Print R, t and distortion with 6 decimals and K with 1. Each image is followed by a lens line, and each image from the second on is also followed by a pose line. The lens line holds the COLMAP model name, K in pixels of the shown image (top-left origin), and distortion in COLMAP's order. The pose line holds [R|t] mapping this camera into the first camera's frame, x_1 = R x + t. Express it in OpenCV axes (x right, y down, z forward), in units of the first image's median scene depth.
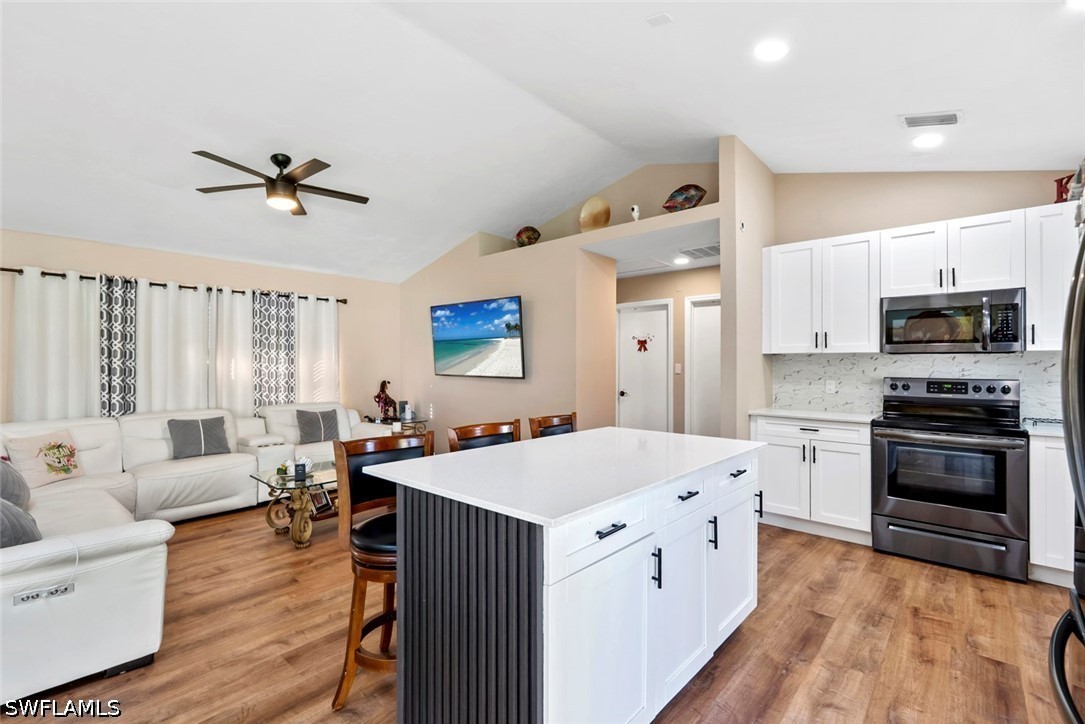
lens RADIAL K [[478.9, 0, 538.5], [0, 478.9, 359.4], [0, 0, 1]] dist [-0.004586, 0.001146]
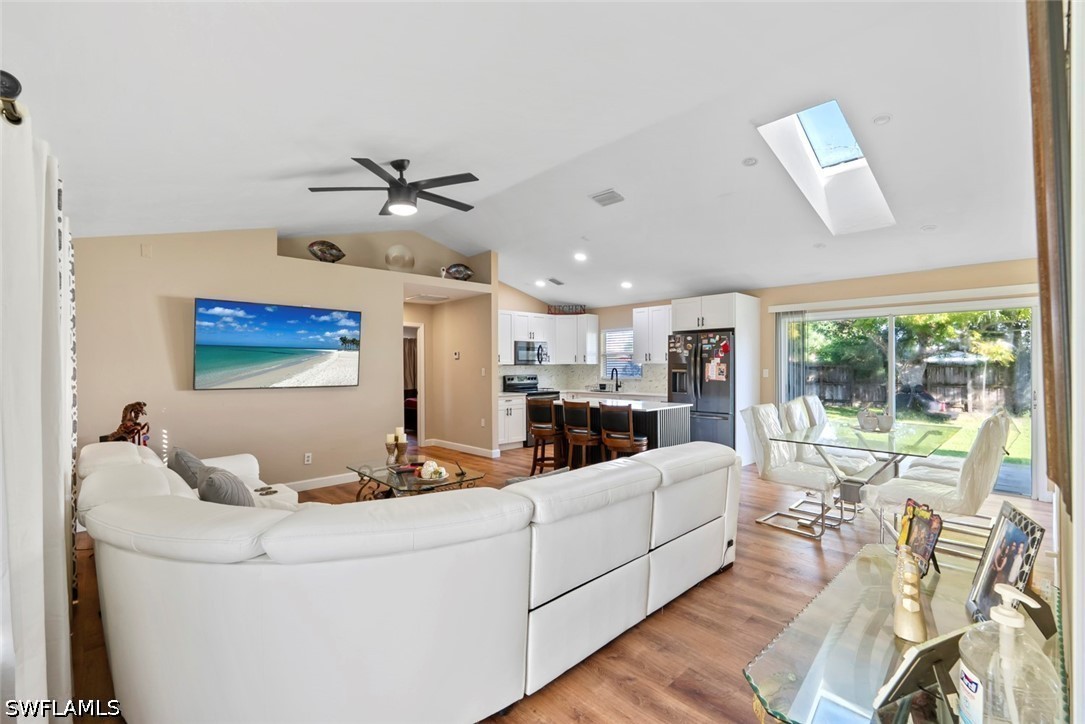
lens RADIAL K [[478.9, 0, 536.0], [0, 478.9, 370.8], [0, 0, 1]] dist [-0.004586, 0.001146]
pose [[0.090276, -0.013859, 0.995820, -1.387799], [-0.001365, 0.999901, 0.014039, -0.015364], [-0.995916, -0.002626, 0.090248, 0.603756]]
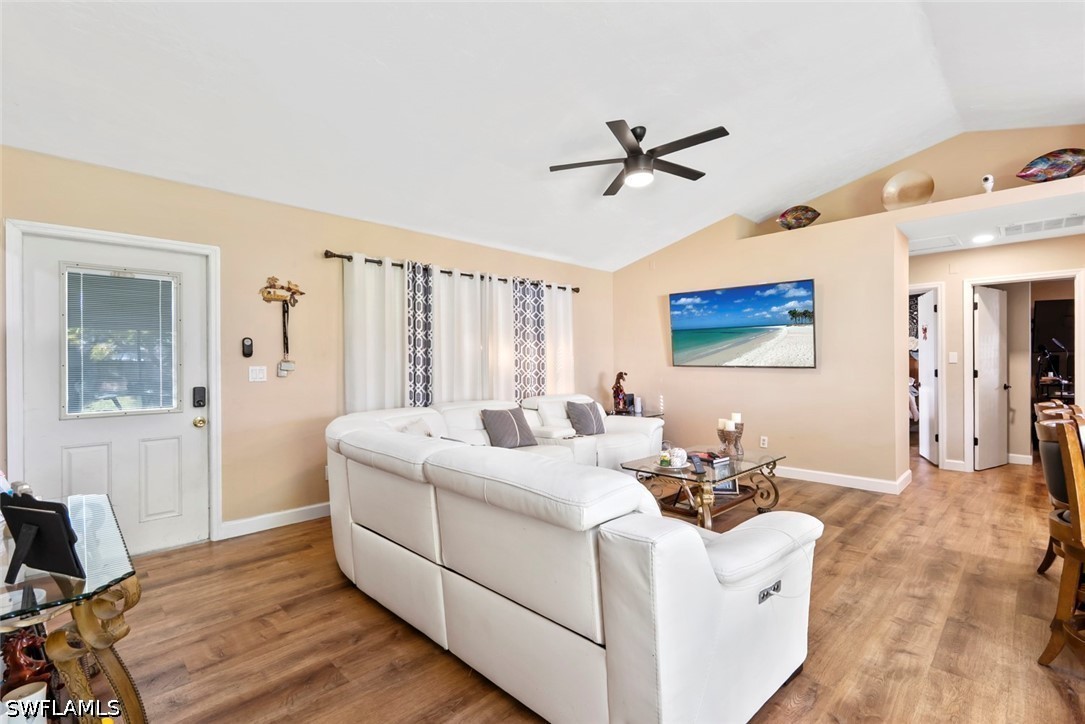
lens RADIAL K [[478.9, 0, 546.4], [0, 478.9, 359.2], [0, 0, 1]] dist [-0.004586, 0.001146]
pose [[0.998029, -0.005268, -0.062533, -0.621124], [0.005377, 0.999984, 0.001583, 0.024543], [0.062524, -0.001917, 0.998042, 0.042018]]
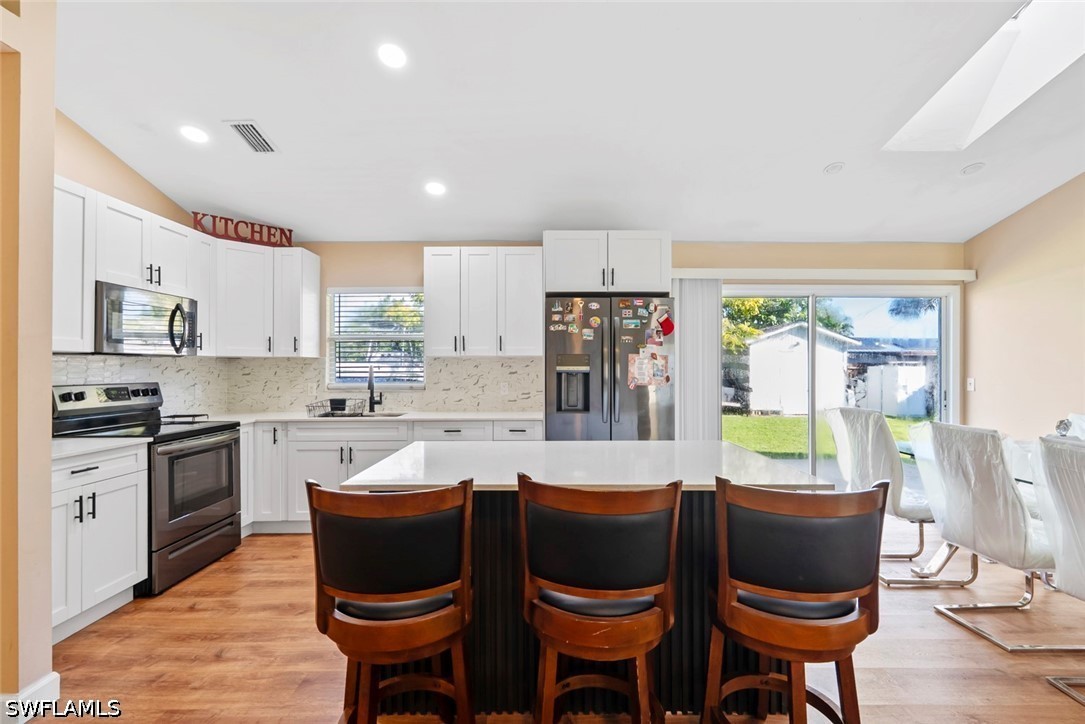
lens RADIAL K [[478.9, 0, 538.8], [0, 478.9, 365.0], [0, 0, 1]] dist [-0.004586, 0.001146]
pose [[-0.670073, 0.003270, 0.742288, -0.280167], [-0.004295, 0.999956, -0.008283, 0.007336], [-0.742283, -0.008738, -0.670030, 0.865775]]
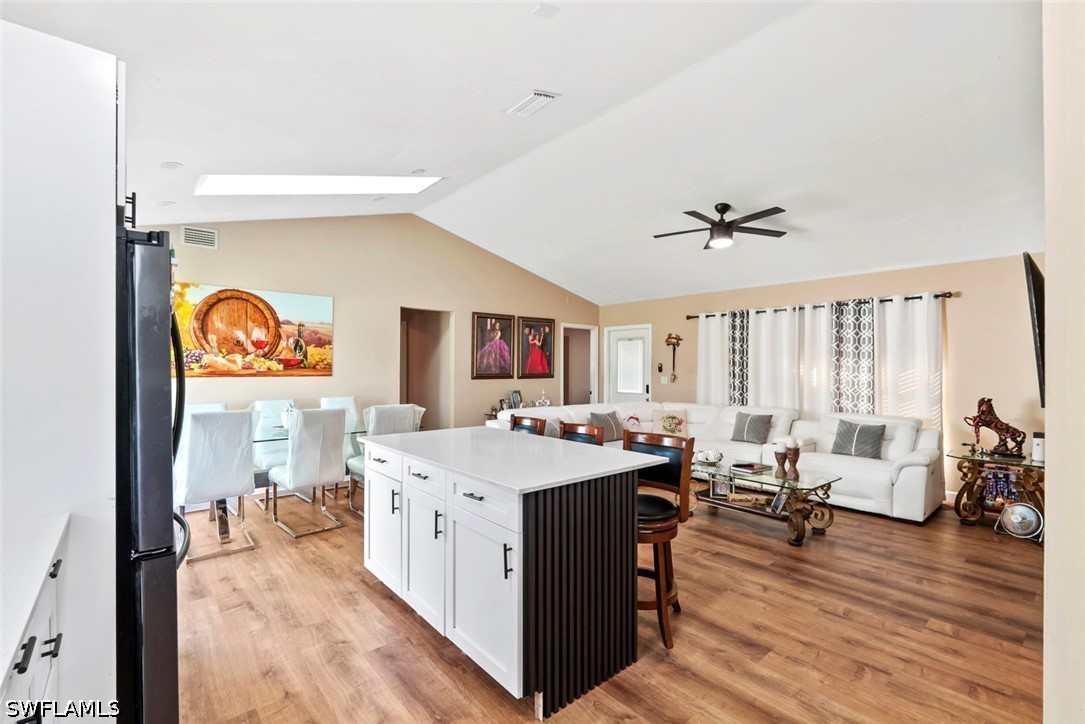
lens RADIAL K [[478.9, 0, 546.0], [0, 478.9, 359.9], [0, 0, 1]] dist [-0.004586, 0.001146]
pose [[-0.110923, -0.012359, -0.993752, 0.694075], [0.004114, 0.999908, -0.012895, -0.007901], [0.993820, -0.005518, -0.110862, 0.642296]]
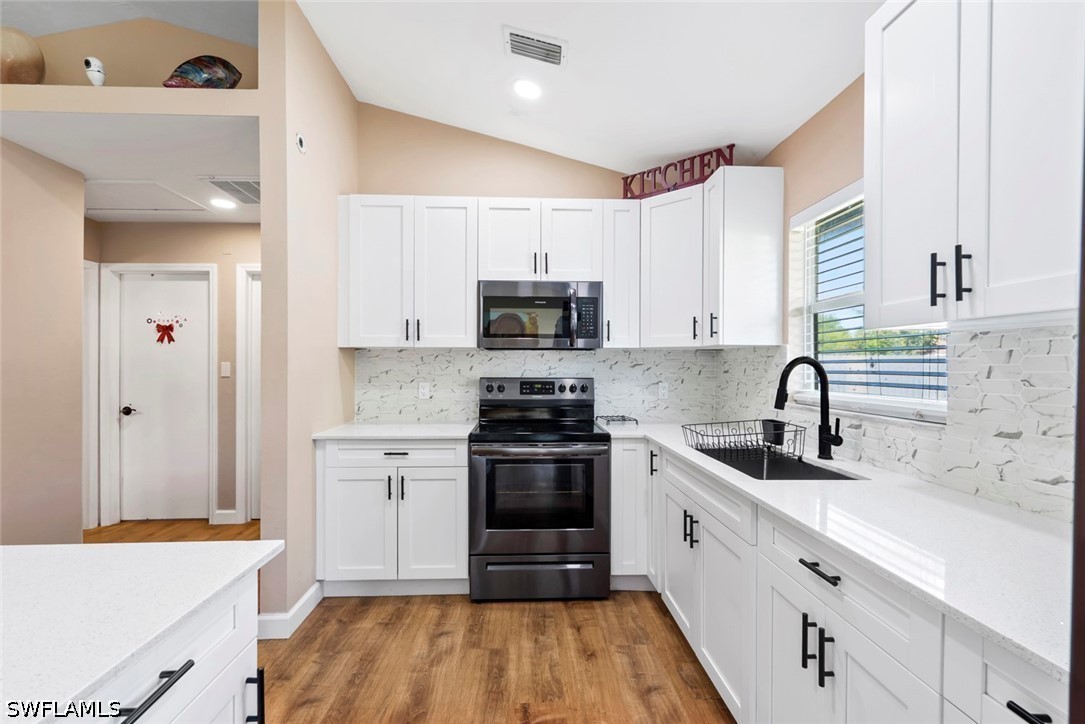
lens RADIAL K [[478.9, 0, 545.7], [0, 478.9, 362.5], [0, 0, 1]] dist [-0.004586, 0.001146]
pose [[0.706555, 0.000099, 0.707658, 0.193511], [-0.005722, 0.999968, 0.005574, 0.004861], [-0.707635, -0.007988, 0.706533, 0.300138]]
